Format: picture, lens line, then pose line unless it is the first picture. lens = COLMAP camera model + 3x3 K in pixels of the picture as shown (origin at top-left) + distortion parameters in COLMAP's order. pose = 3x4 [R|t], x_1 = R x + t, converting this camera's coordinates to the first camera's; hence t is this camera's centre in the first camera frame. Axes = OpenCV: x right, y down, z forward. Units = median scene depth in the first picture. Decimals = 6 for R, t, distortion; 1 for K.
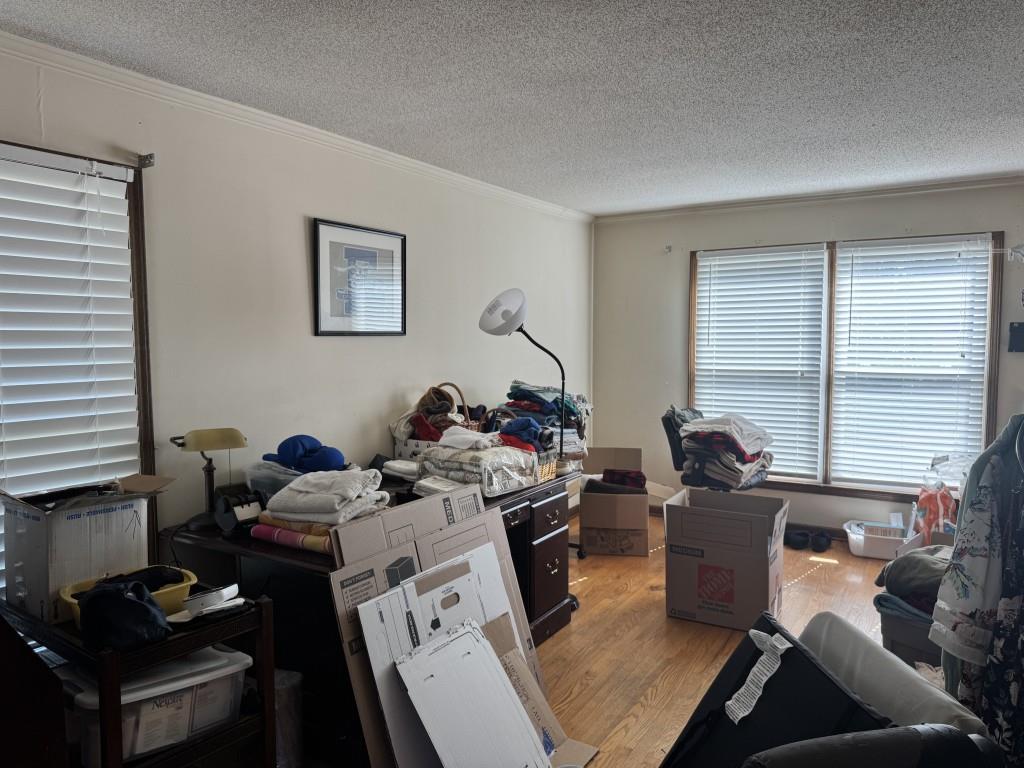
lens RADIAL K [[724.9, 0, 513.9], [0, 724.9, 377.6], [0, 0, 1]] dist [0.009761, 0.000276]
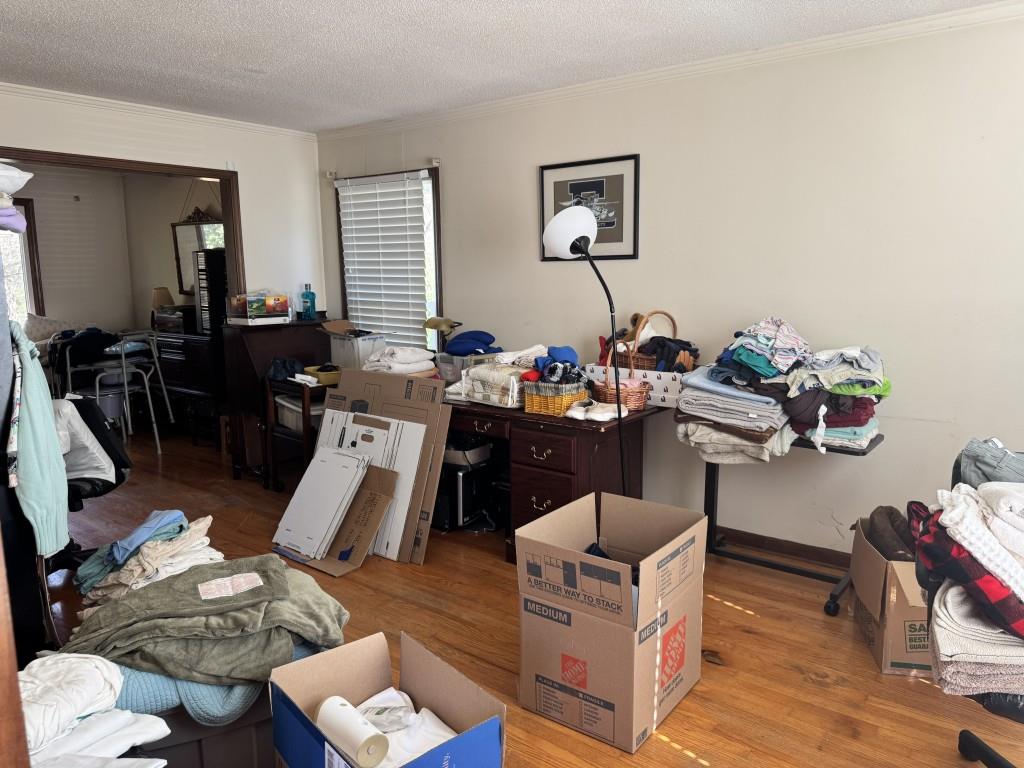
lens RADIAL K [[724.9, 0, 513.9], [0, 724.9, 377.6], [0, 0, 1]] dist [0.009761, 0.000276]
pose [[-0.127666, 0.140055, -0.981879, 1.304486], [-0.049104, 0.987873, 0.147294, -0.051409], [0.990601, 0.067018, -0.119240, 1.440436]]
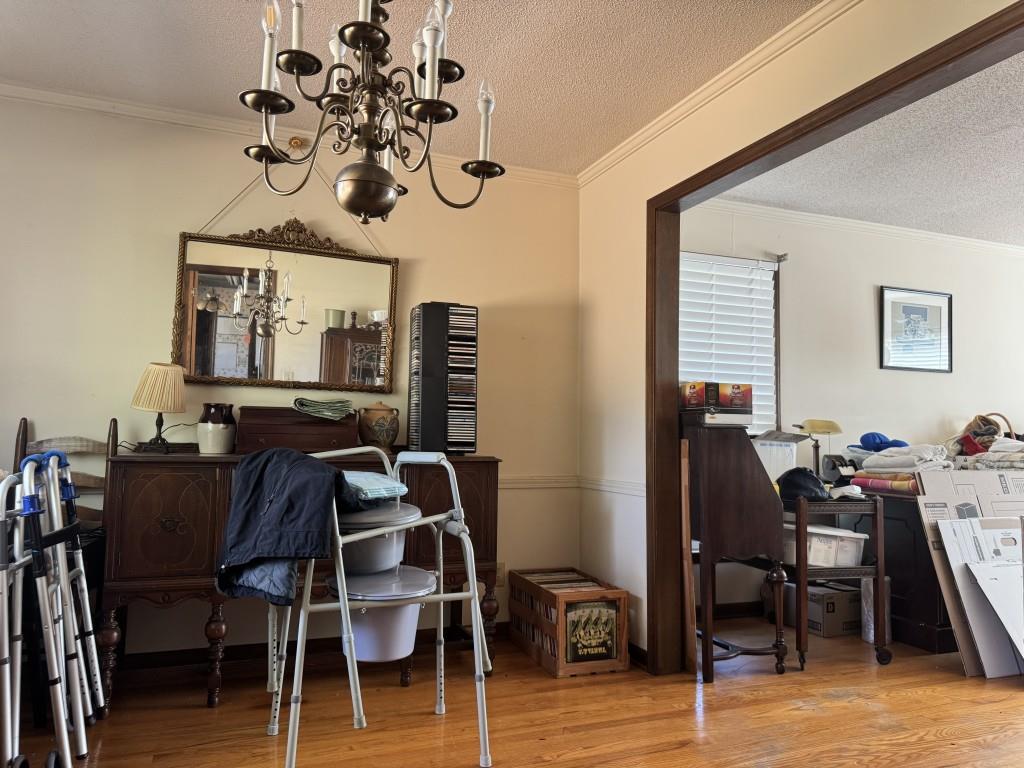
lens RADIAL K [[724.9, 0, 513.9], [0, 724.9, 377.6], [0, 0, 1]] dist [0.009761, 0.000276]
pose [[0.798608, -0.029079, -0.601149, 0.001474], [-0.056689, 0.990757, -0.123235, 0.218886], [0.599176, 0.132495, 0.789578, -0.663106]]
